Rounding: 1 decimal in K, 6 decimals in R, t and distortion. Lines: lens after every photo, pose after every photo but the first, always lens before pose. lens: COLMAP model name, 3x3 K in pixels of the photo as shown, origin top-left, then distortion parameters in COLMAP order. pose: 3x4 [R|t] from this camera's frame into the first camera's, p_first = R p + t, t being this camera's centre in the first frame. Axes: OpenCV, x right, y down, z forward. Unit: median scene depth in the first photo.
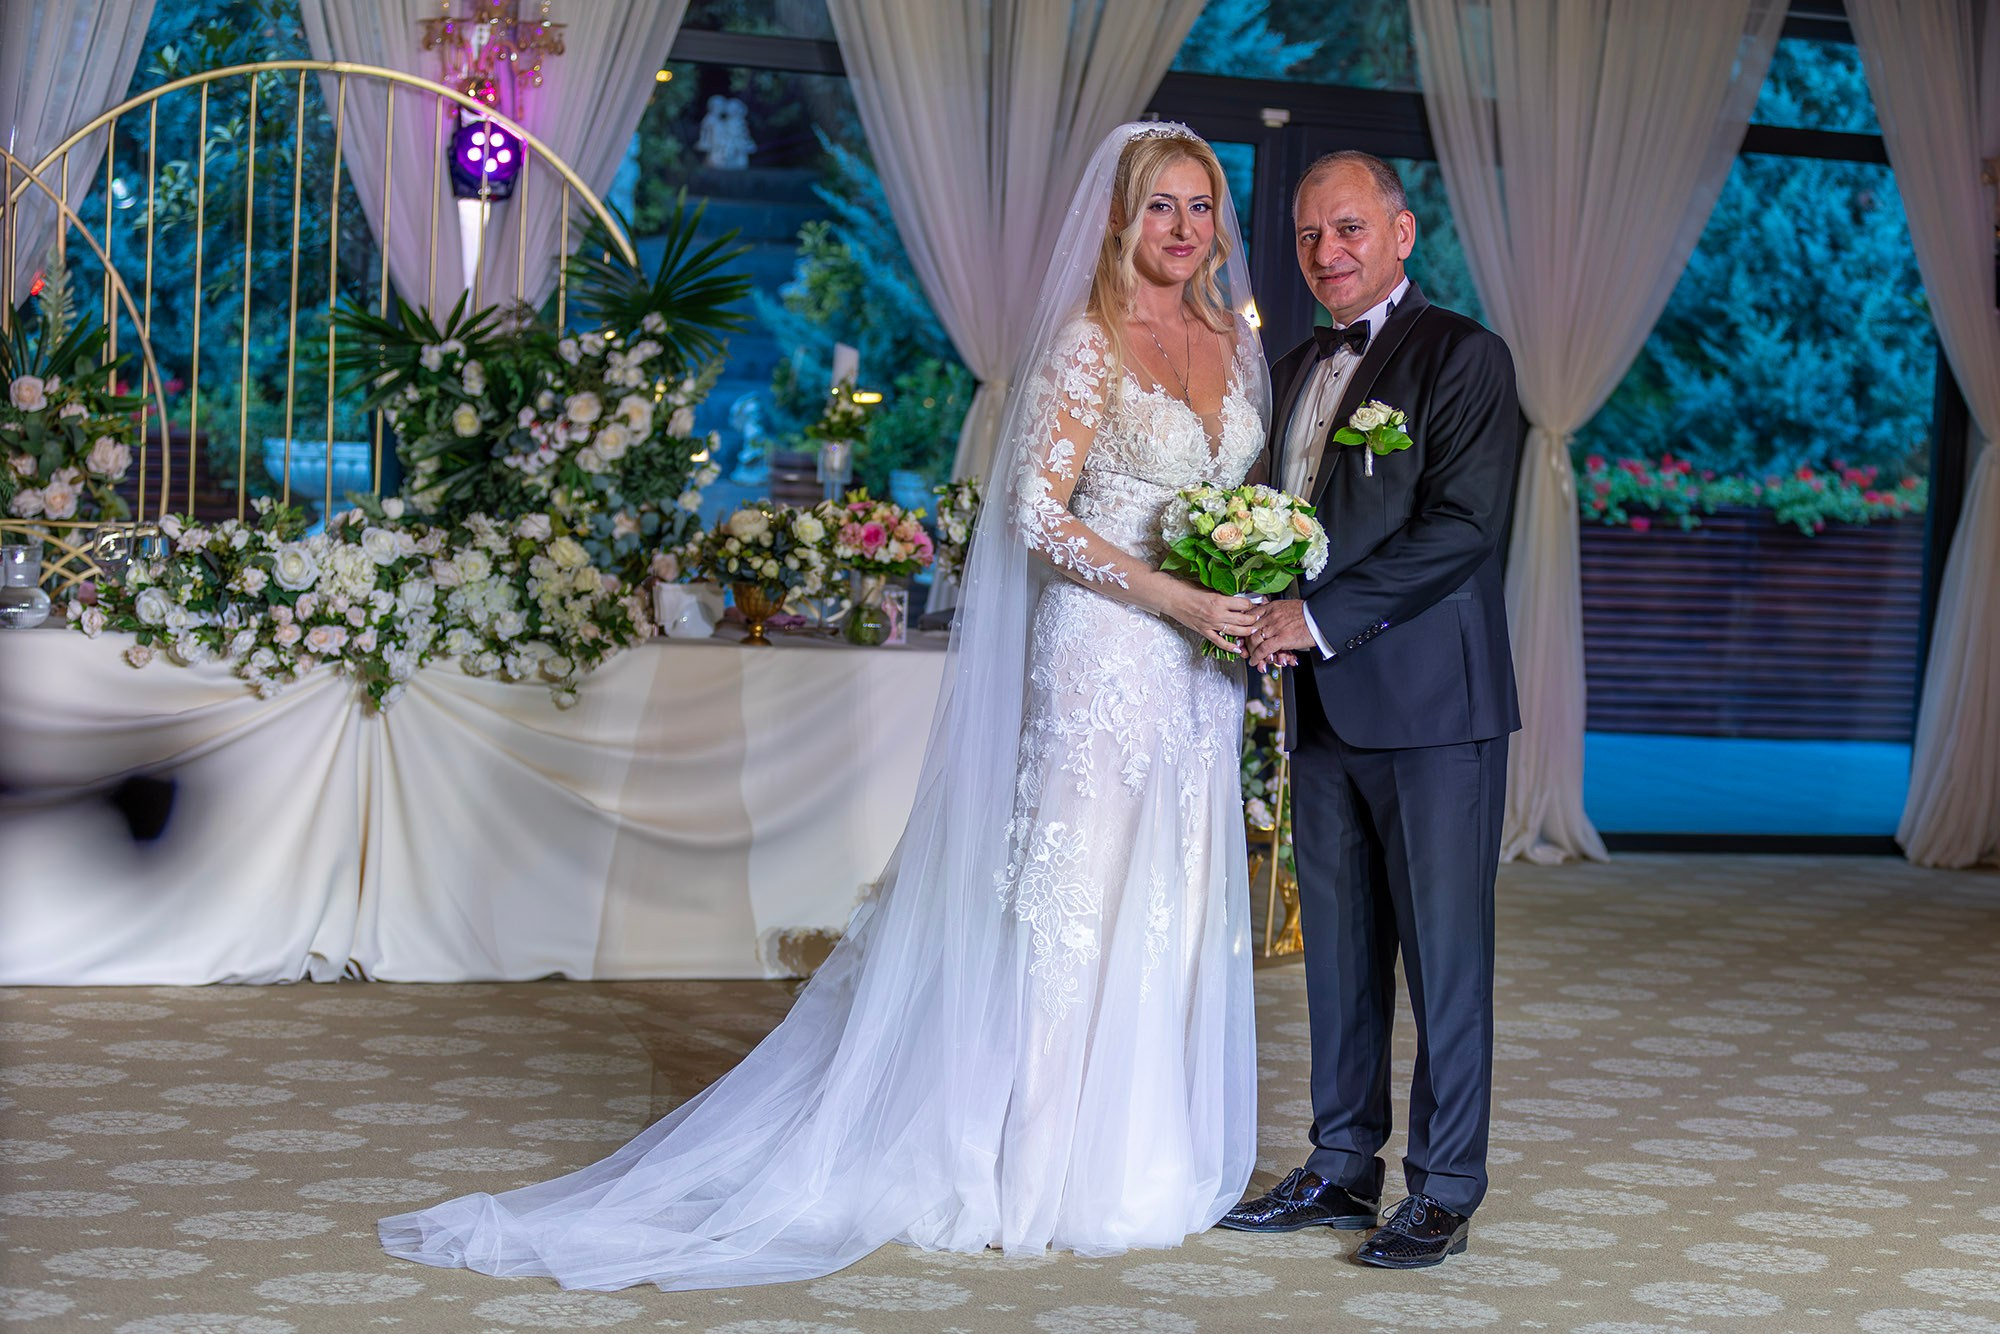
lens RADIAL K [[4069.5, 0, 1000.6], [0, 4069.5, 665.1], [0, 0, 1]] dist [-0.014304, 0.000000]
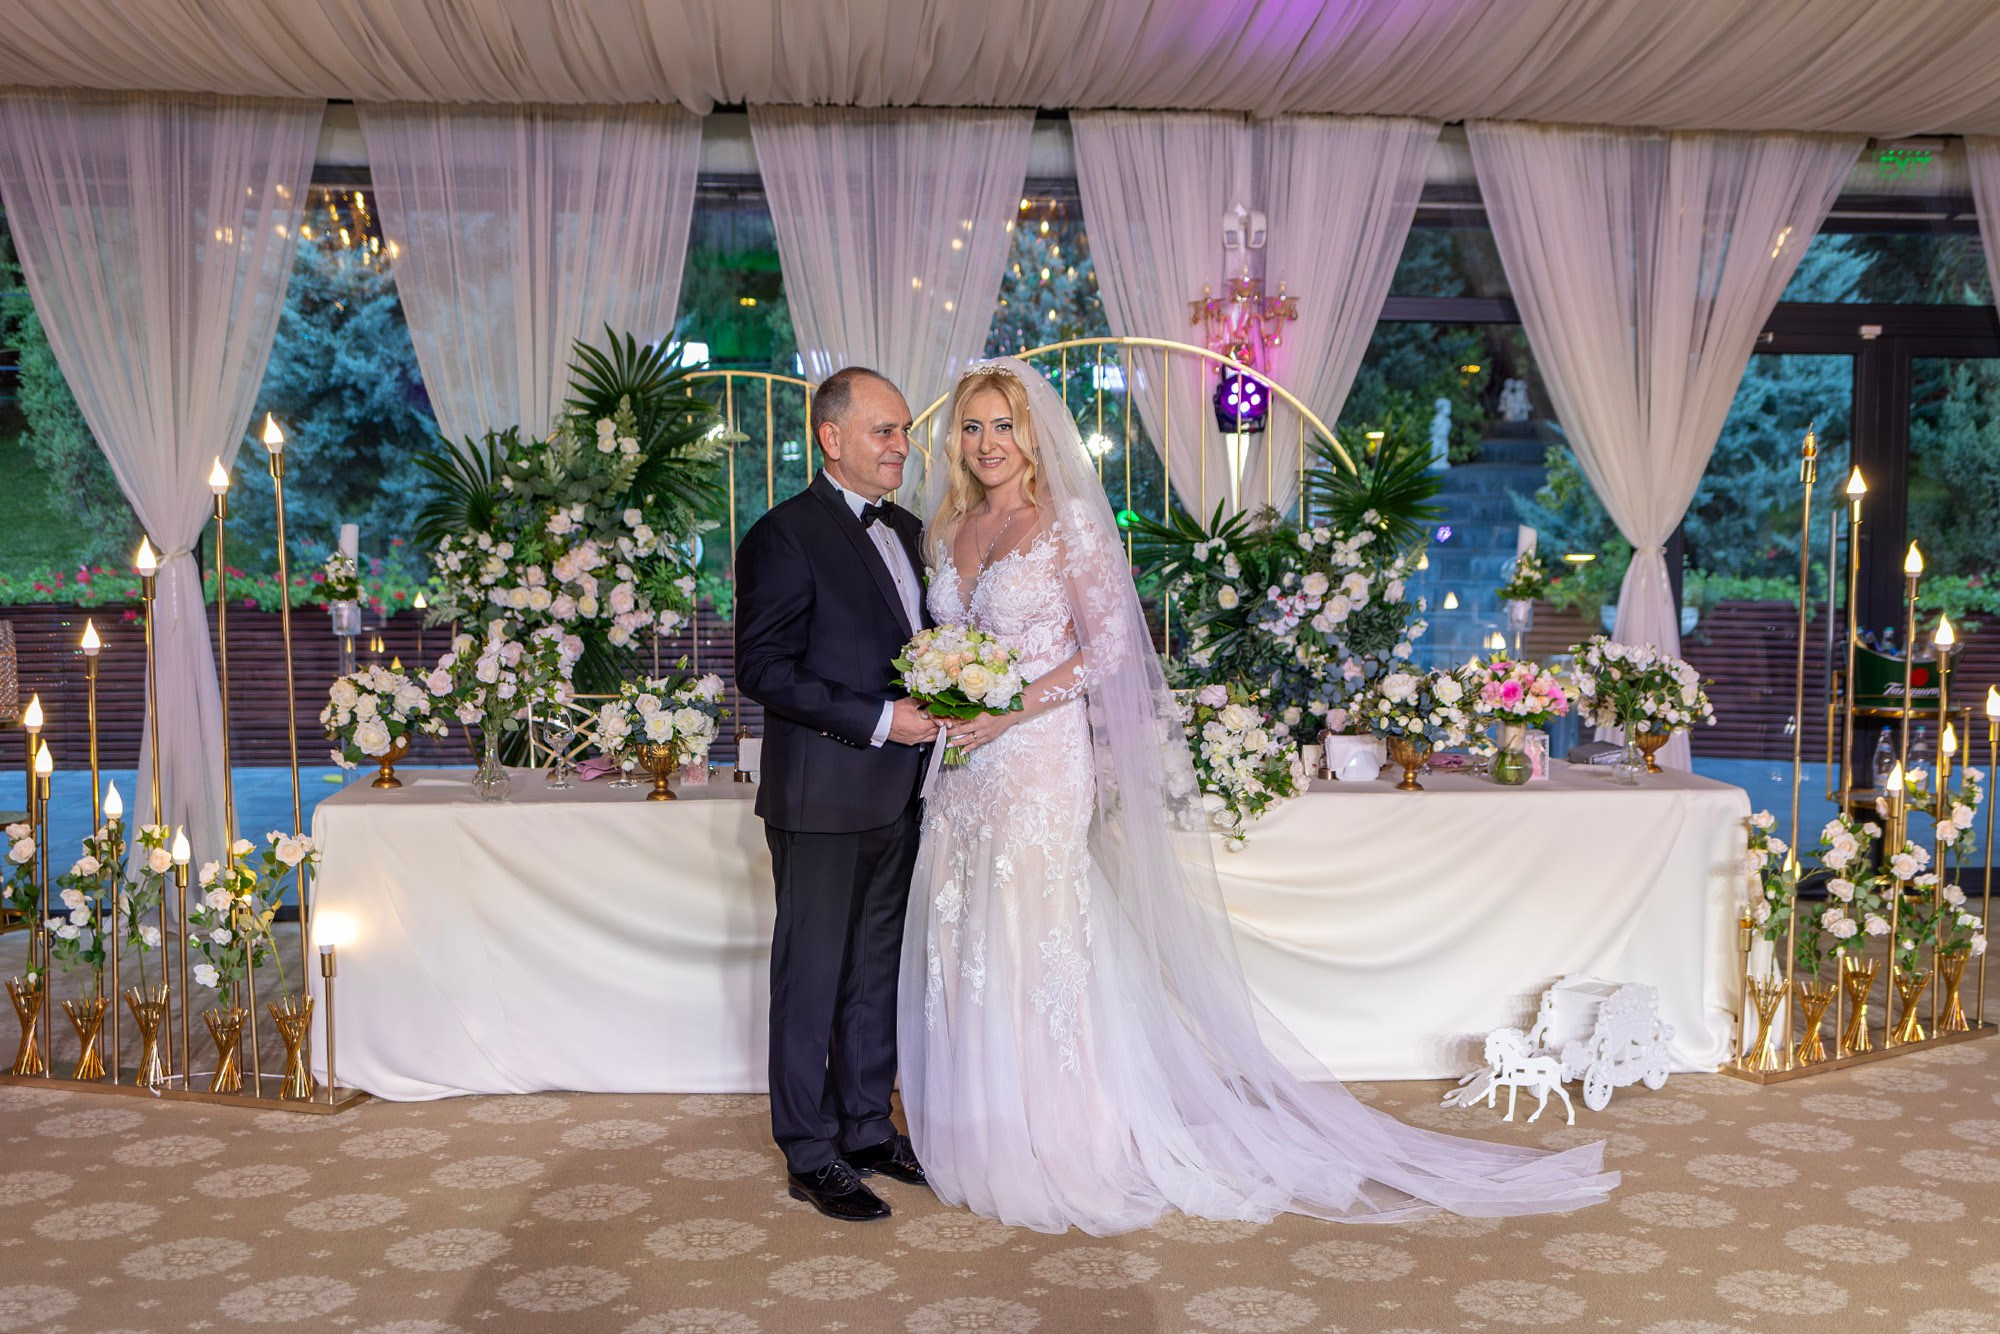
lens RADIAL K [[2140.4, 0, 1007.7], [0, 2140.4, 685.6], [0, 0, 1]] dist [0.010189, 0.000000]
pose [[0.950154, -0.027585, -0.310558, 0.017861], [0.025153, 0.999614, -0.011834, -0.024415], [0.310765, 0.003432, 0.950481, 0.305249]]
